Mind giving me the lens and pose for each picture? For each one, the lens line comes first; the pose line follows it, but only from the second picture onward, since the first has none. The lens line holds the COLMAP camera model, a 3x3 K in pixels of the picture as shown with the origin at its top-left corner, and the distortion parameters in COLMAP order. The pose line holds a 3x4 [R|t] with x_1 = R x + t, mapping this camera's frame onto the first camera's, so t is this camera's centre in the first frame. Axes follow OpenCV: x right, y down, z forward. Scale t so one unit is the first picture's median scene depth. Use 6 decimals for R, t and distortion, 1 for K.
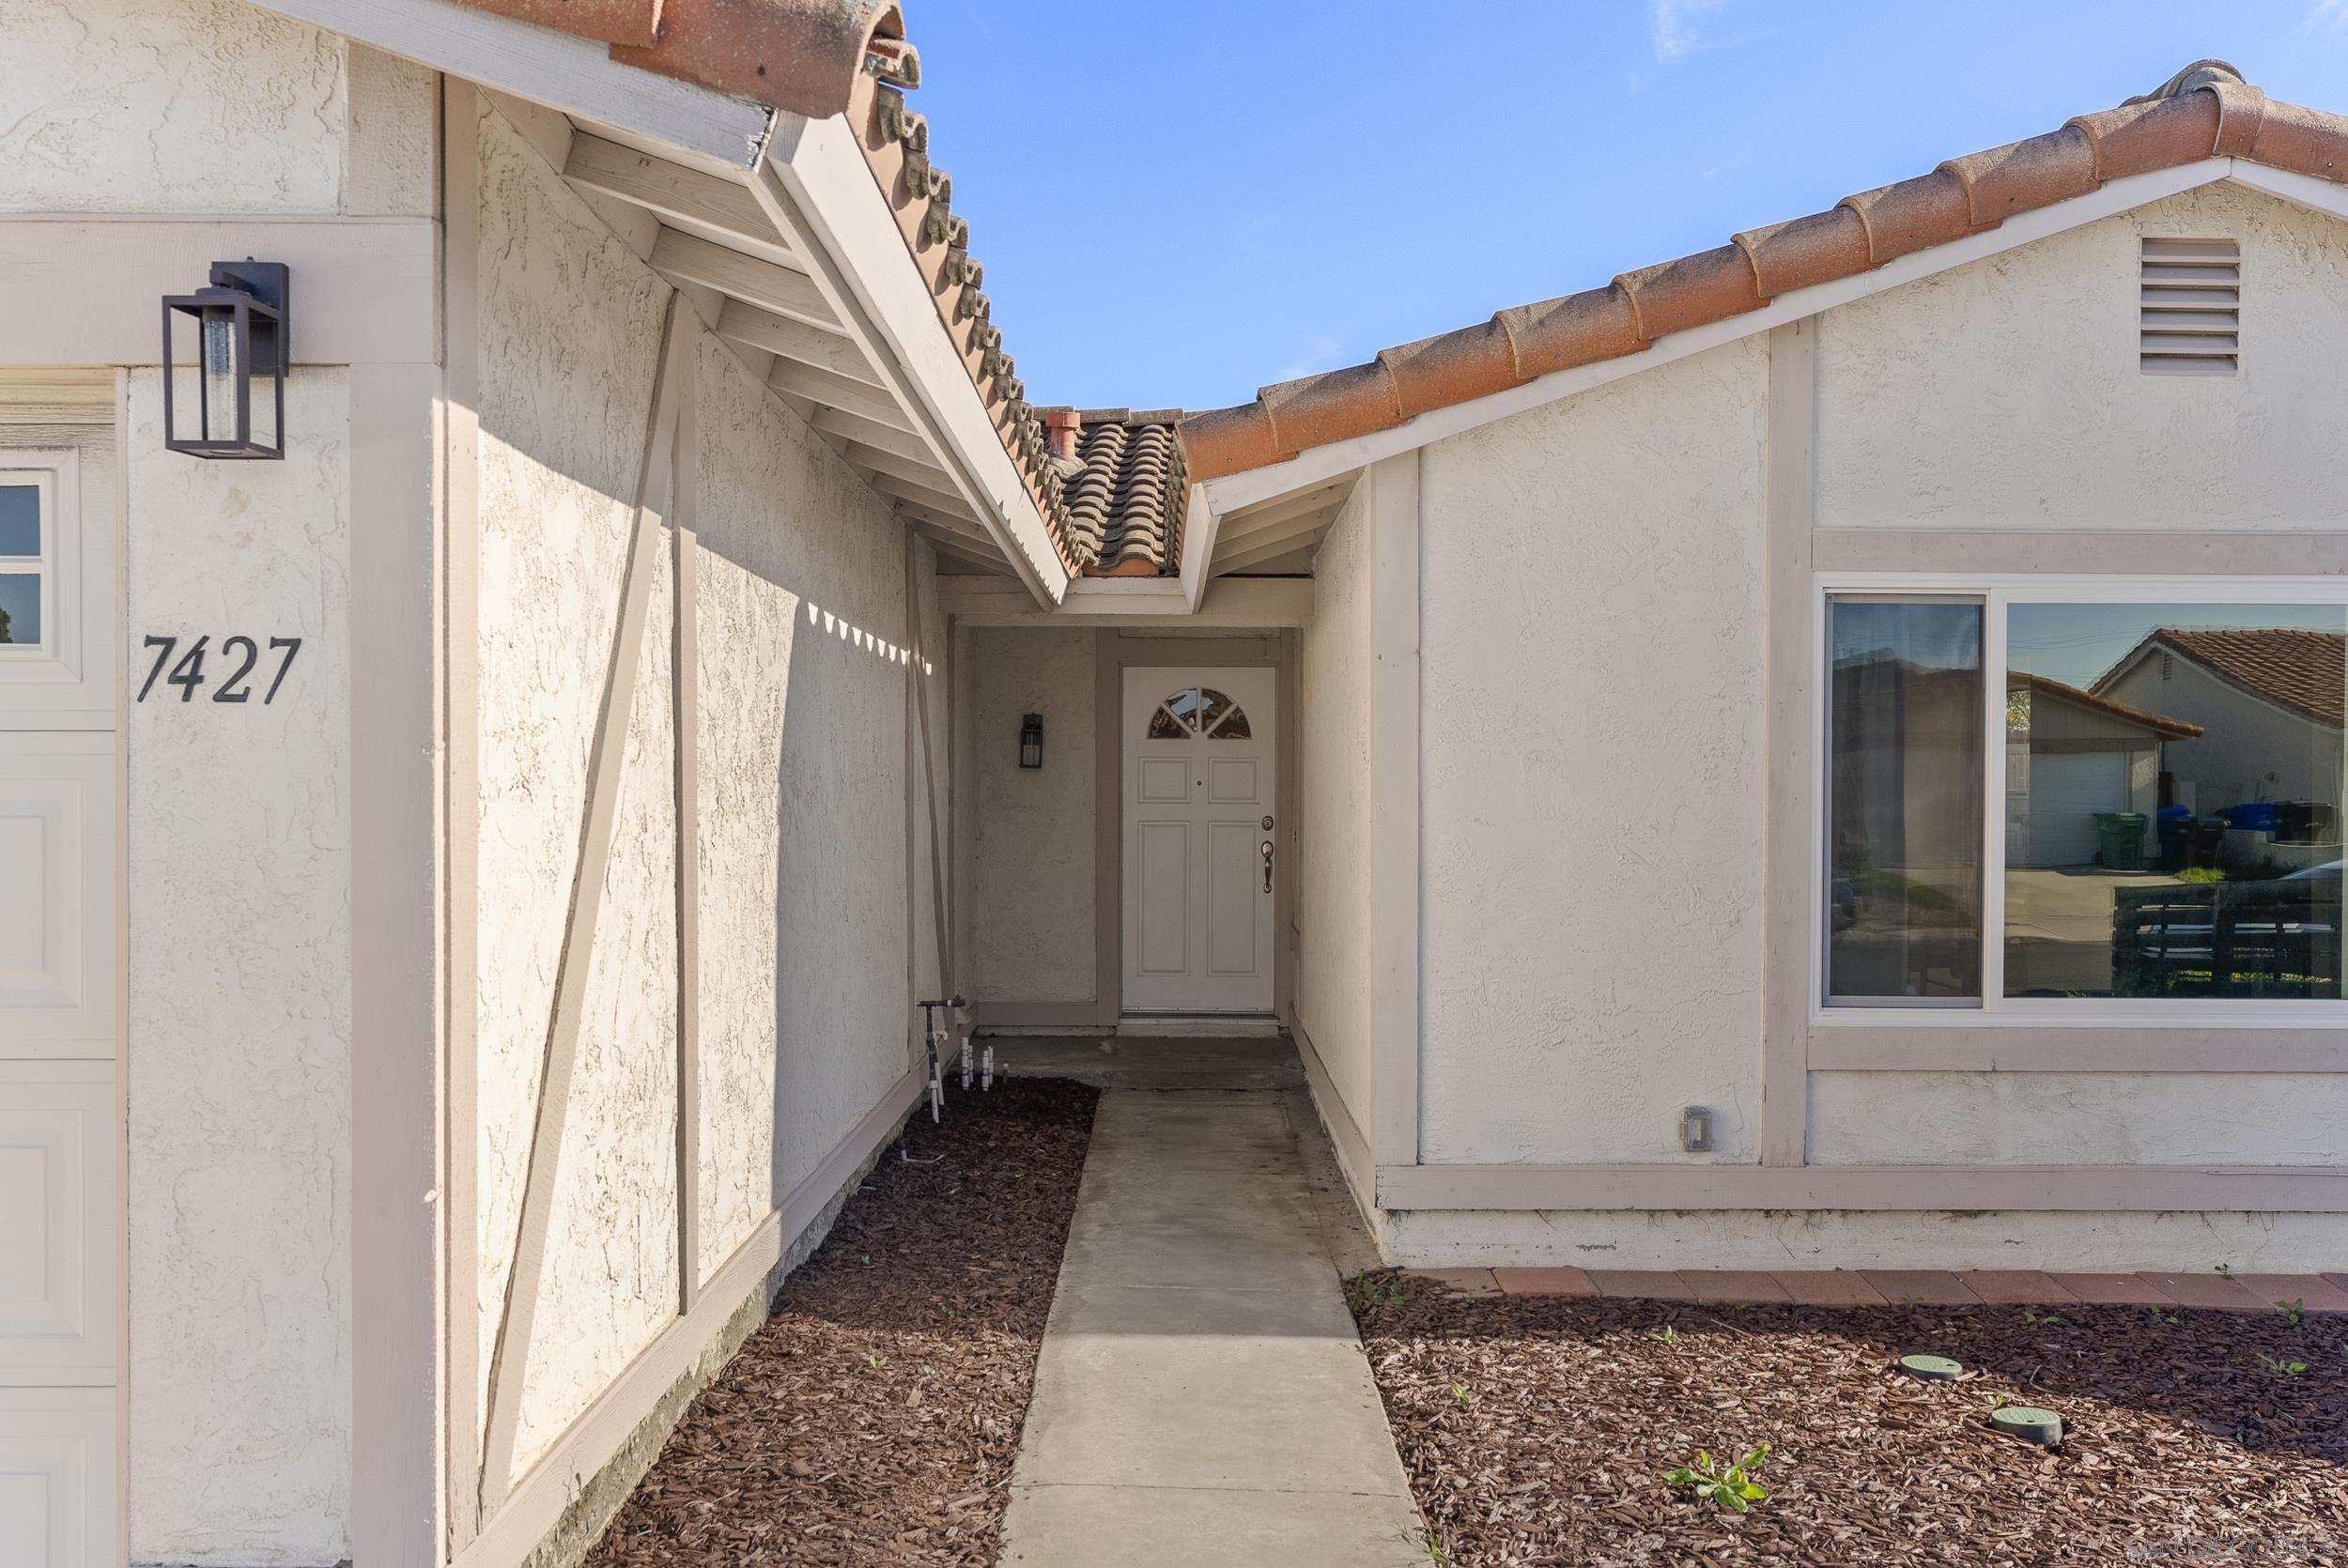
lens RADIAL K [[1963.0, 0, 1174.0], [0, 1963.0, 784.0], [0, 0, 1]] dist [0.003735, 0.001604]
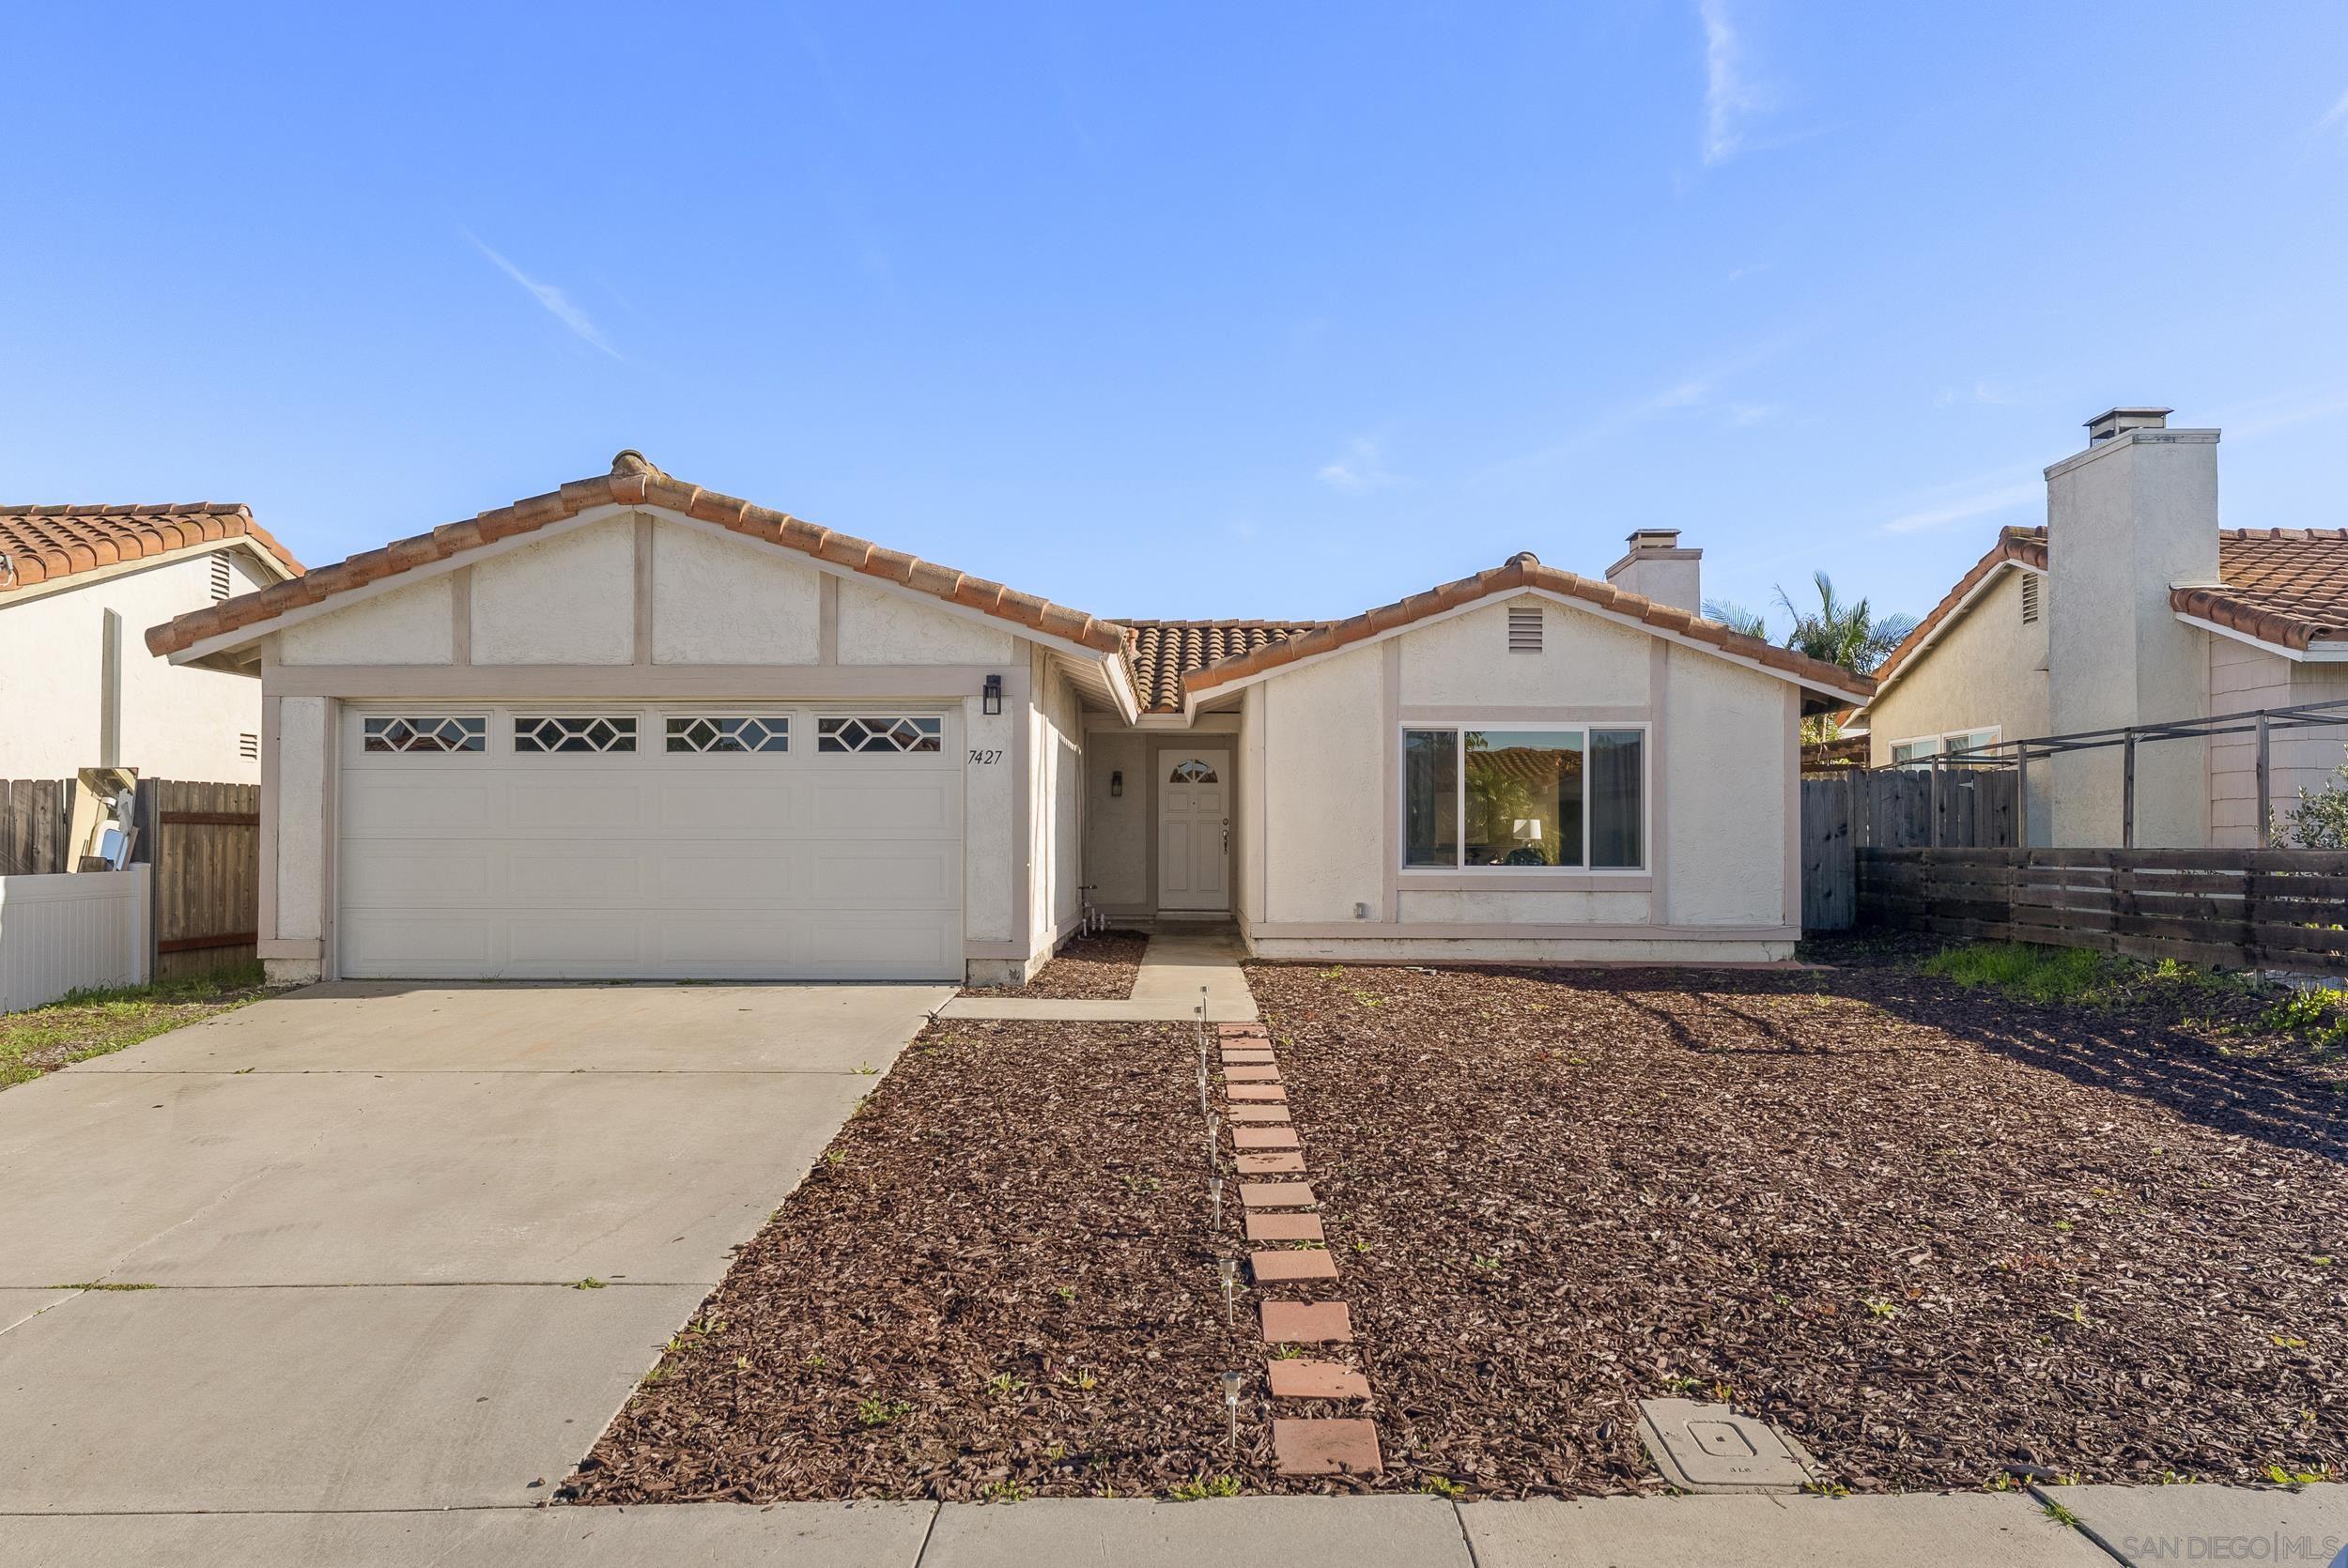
lens RADIAL K [[1696.7, 0, 1174.0], [0, 1696.7, 784.0], [0, 0, 1]] dist [-0.000066, -0.000020]
pose [[0.999981, -0.000679, -0.006046, 0.004055], [0.000479, 0.999455, -0.032999, 0.070483], [0.006065, 0.032996, 0.999437, -1.535764]]
